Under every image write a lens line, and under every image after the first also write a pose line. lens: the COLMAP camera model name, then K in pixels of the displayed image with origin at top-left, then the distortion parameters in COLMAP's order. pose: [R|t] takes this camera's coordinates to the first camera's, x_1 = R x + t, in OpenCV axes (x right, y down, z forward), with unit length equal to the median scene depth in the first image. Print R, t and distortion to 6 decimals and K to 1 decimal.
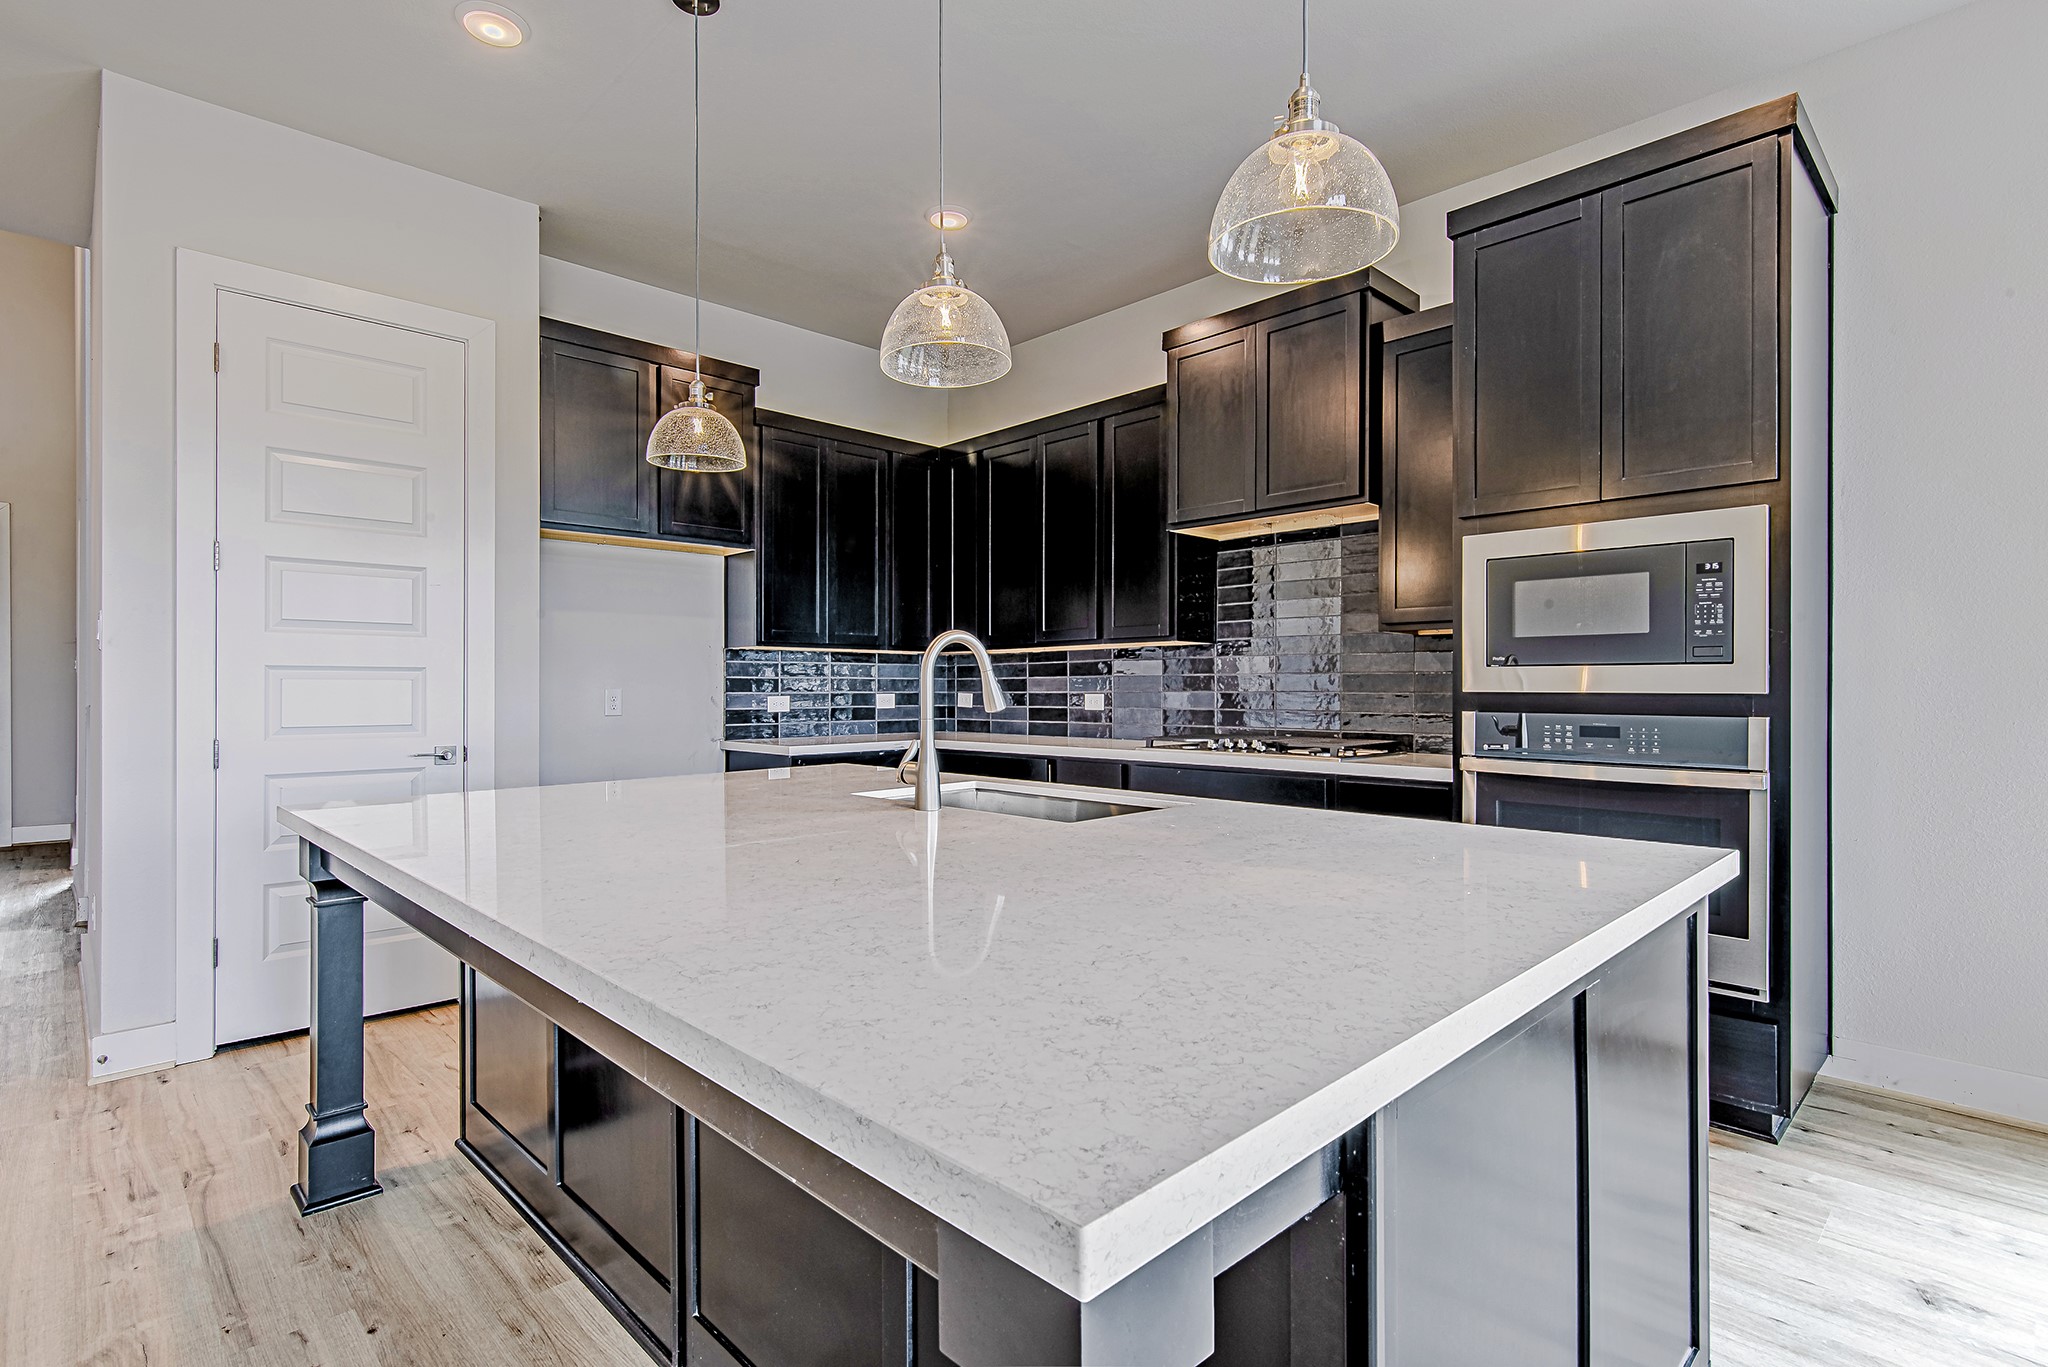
lens RADIAL K [[960.5, 0, 1031.0], [0, 960.5, 685.5], [0, 0, 1]] dist [0.003814, 0.000947]
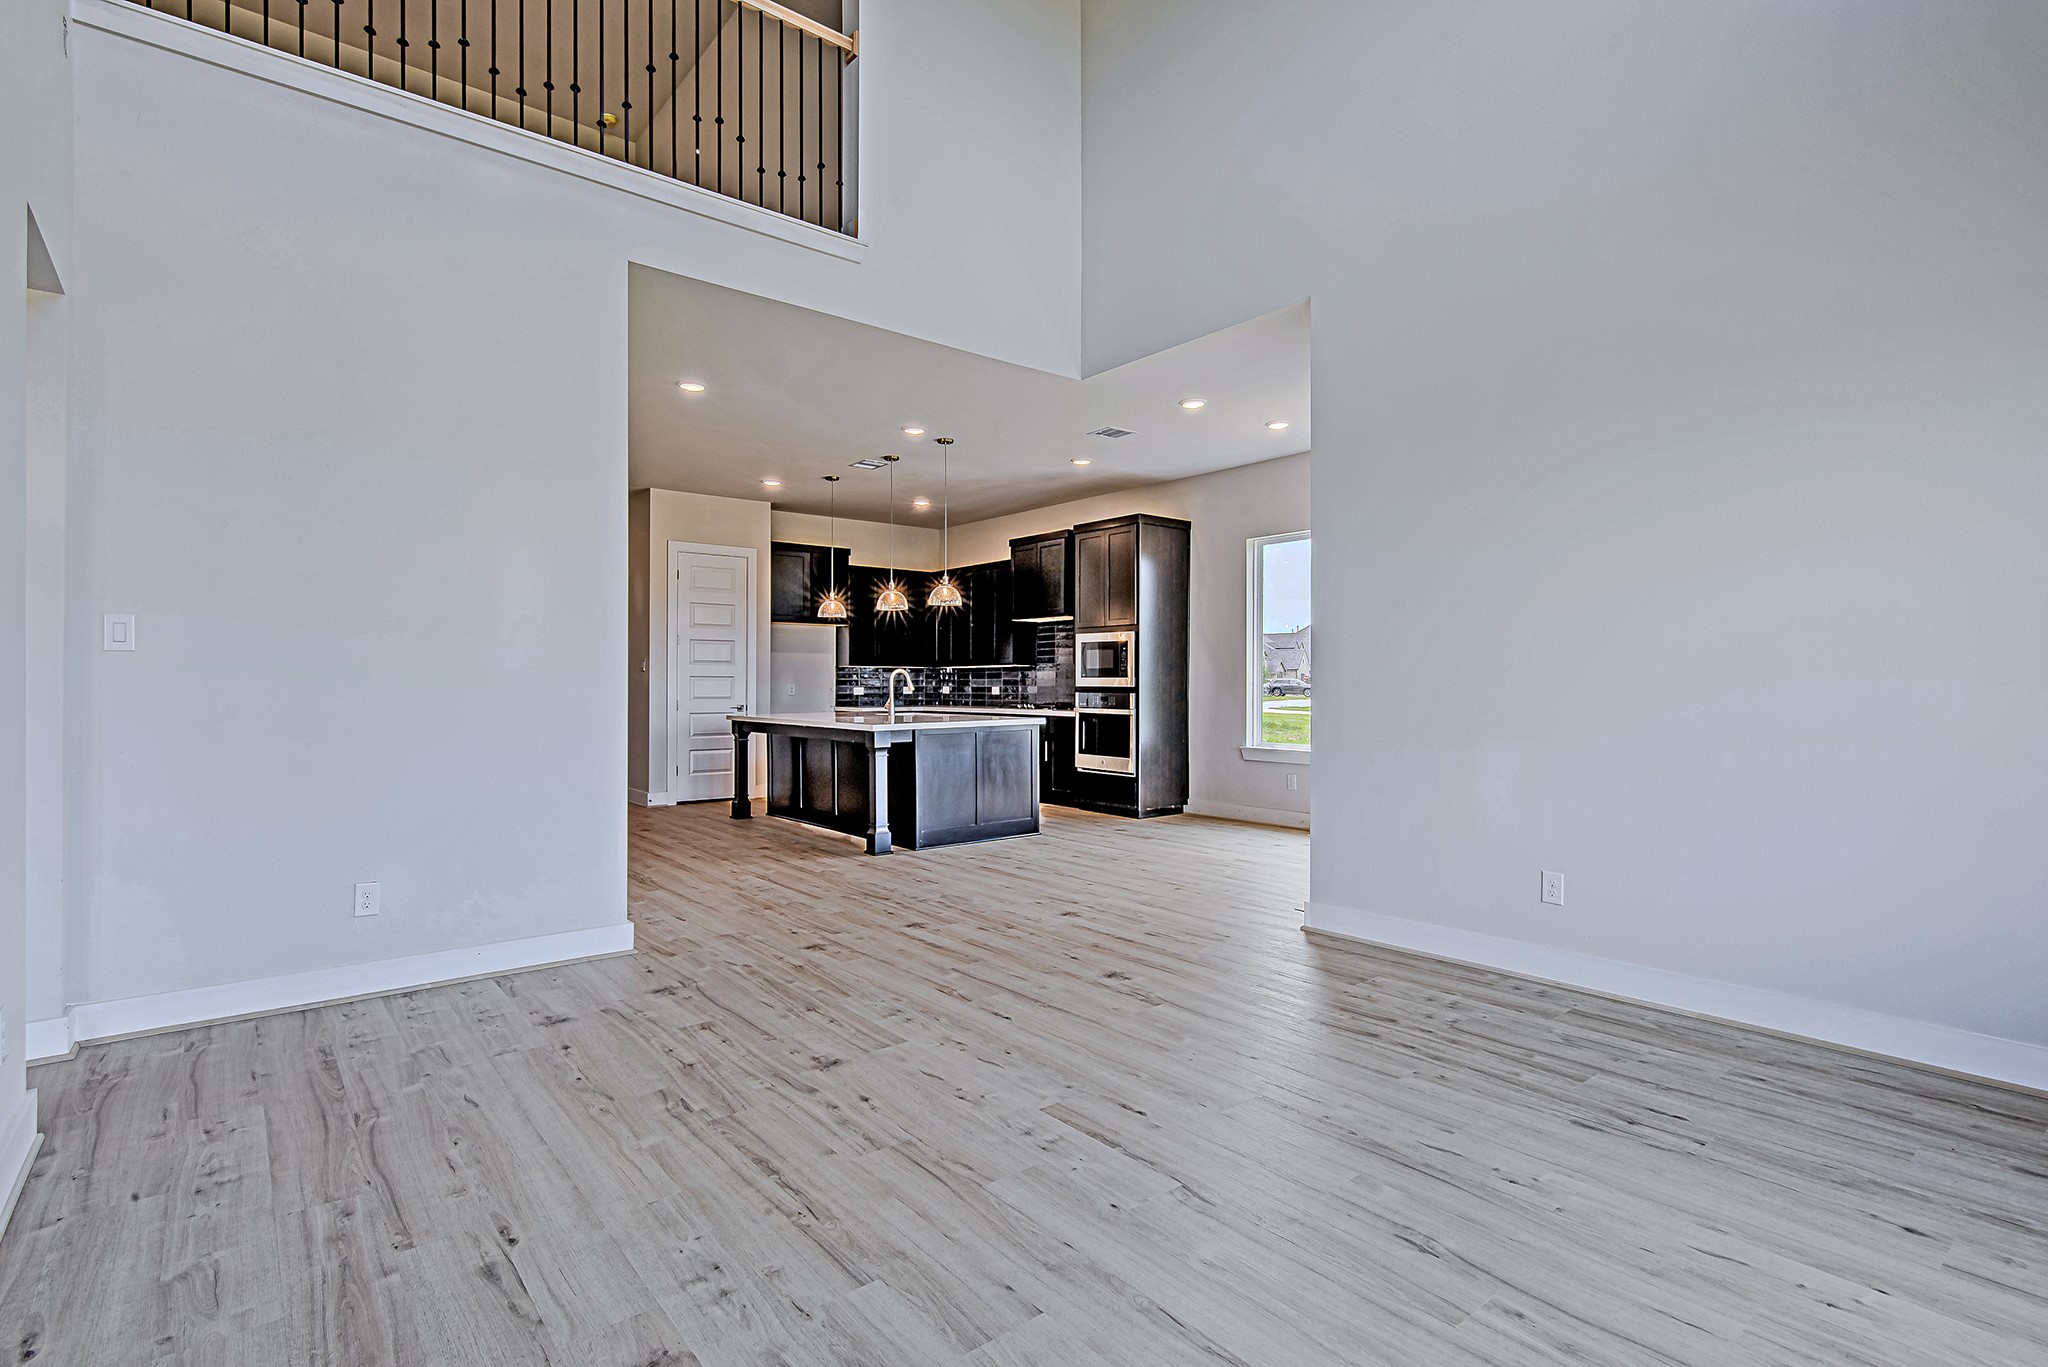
lens RADIAL K [[983.3, 0, 972.2], [0, 983.3, 682.0], [0, 0, 1]] dist [0.001658, 0.000106]
pose [[0.988151, 0.003269, -0.153453, 0.411953], [-0.003230, 0.999995, 0.000505, -0.004211], [0.153453, -0.000003, 0.988156, -1.441717]]
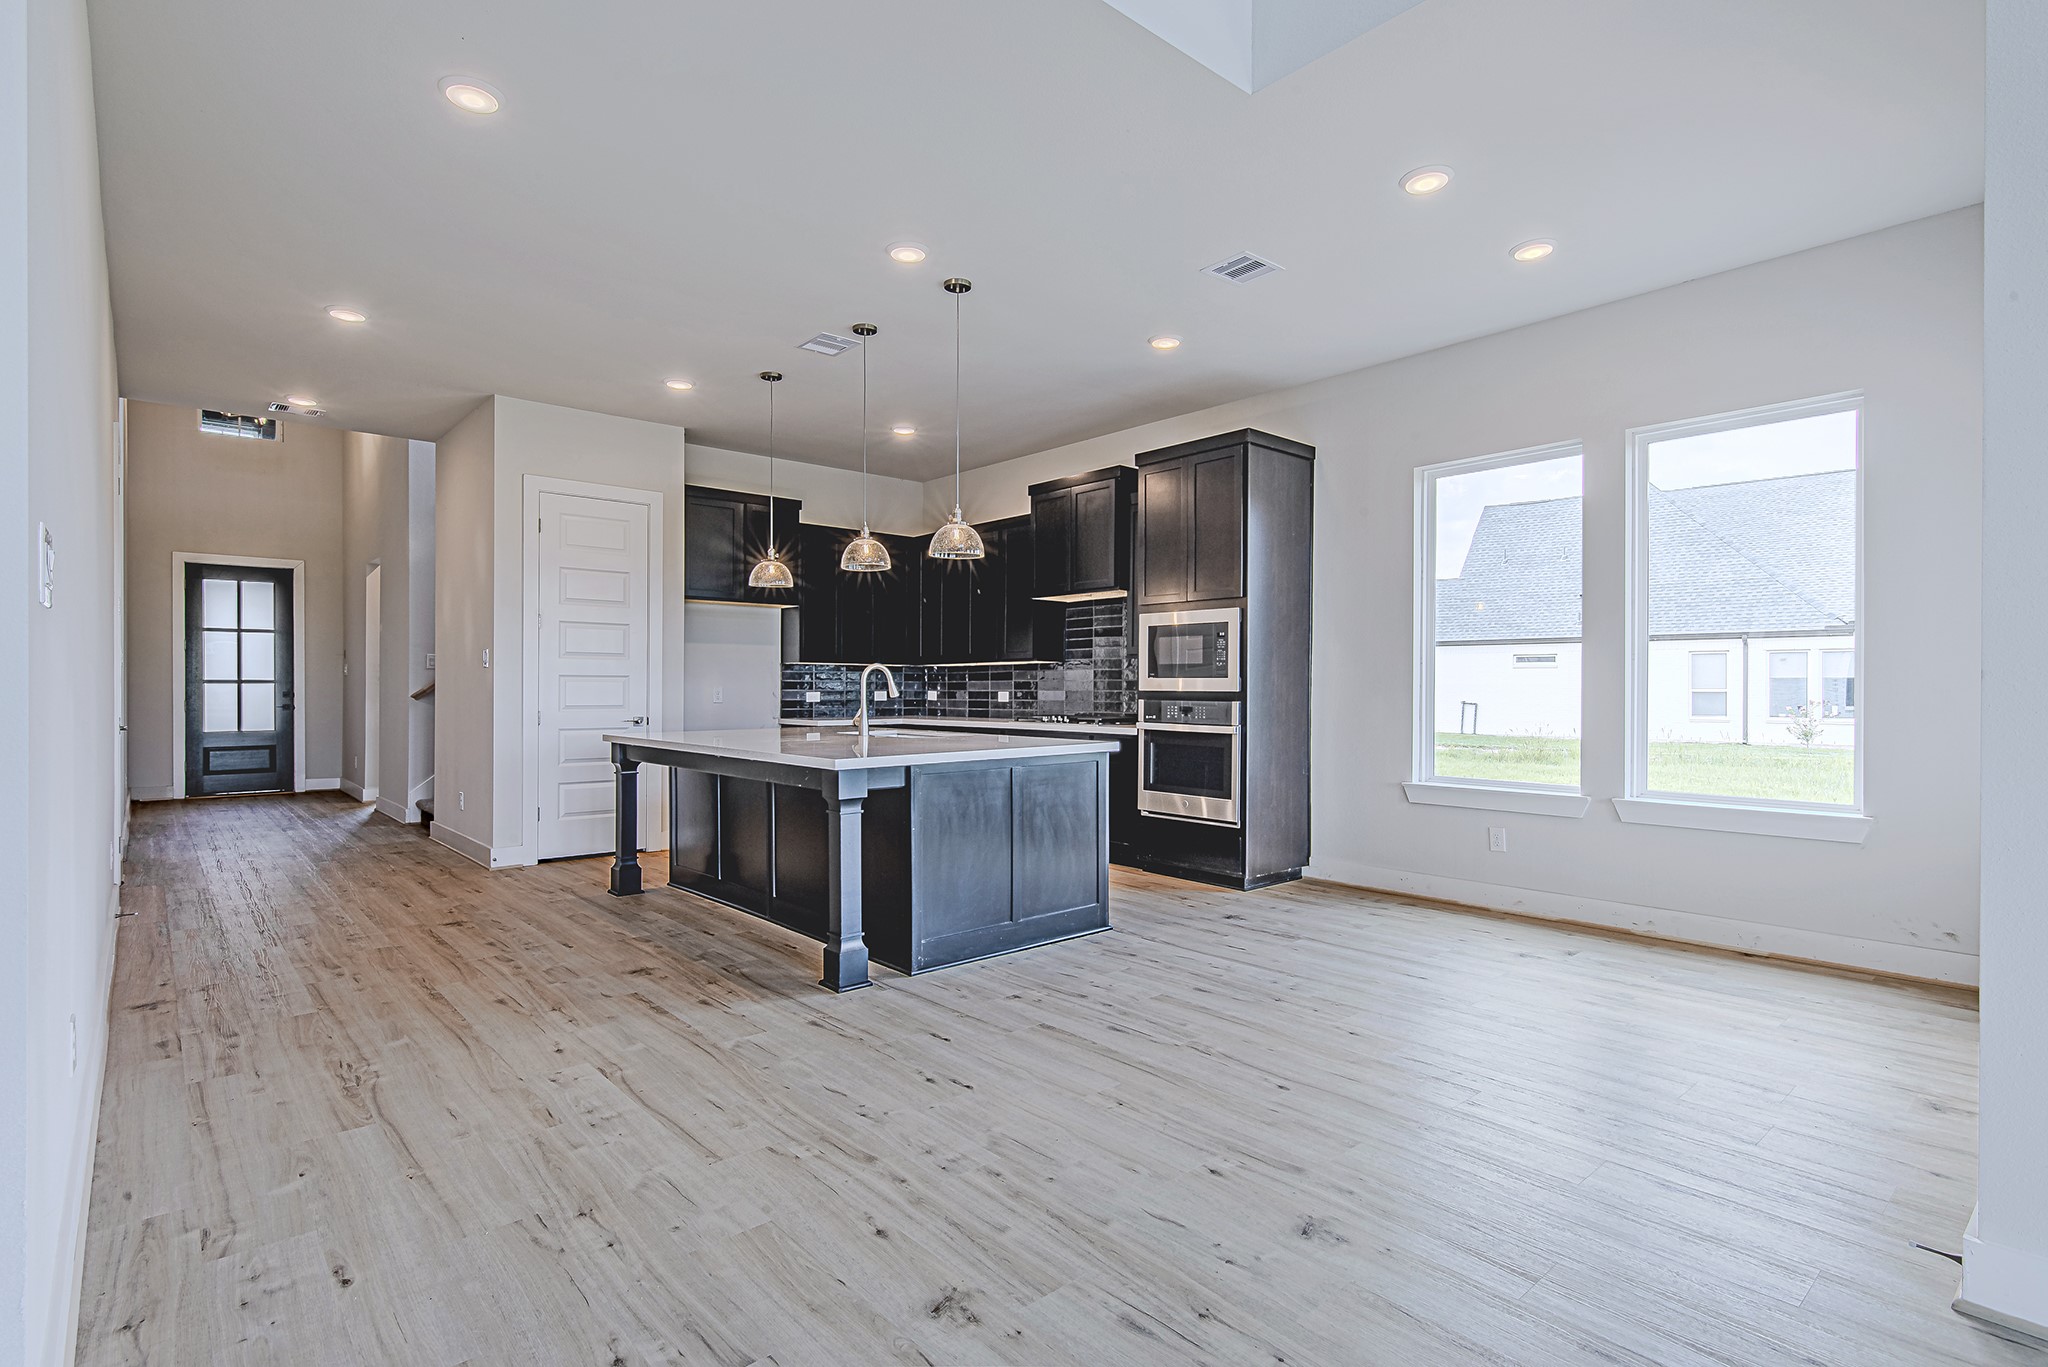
lens RADIAL K [[1037.1, 0, 1069.2], [0, 1037.1, 691.2], [0, 0, 1]] dist [-0.000819, -0.000145]
pose [[0.999568, 0.004585, -0.029027, 0.263508], [-0.004456, 0.999980, 0.004497, -0.000672], [0.029048, -0.004366, 0.999568, -0.885611]]
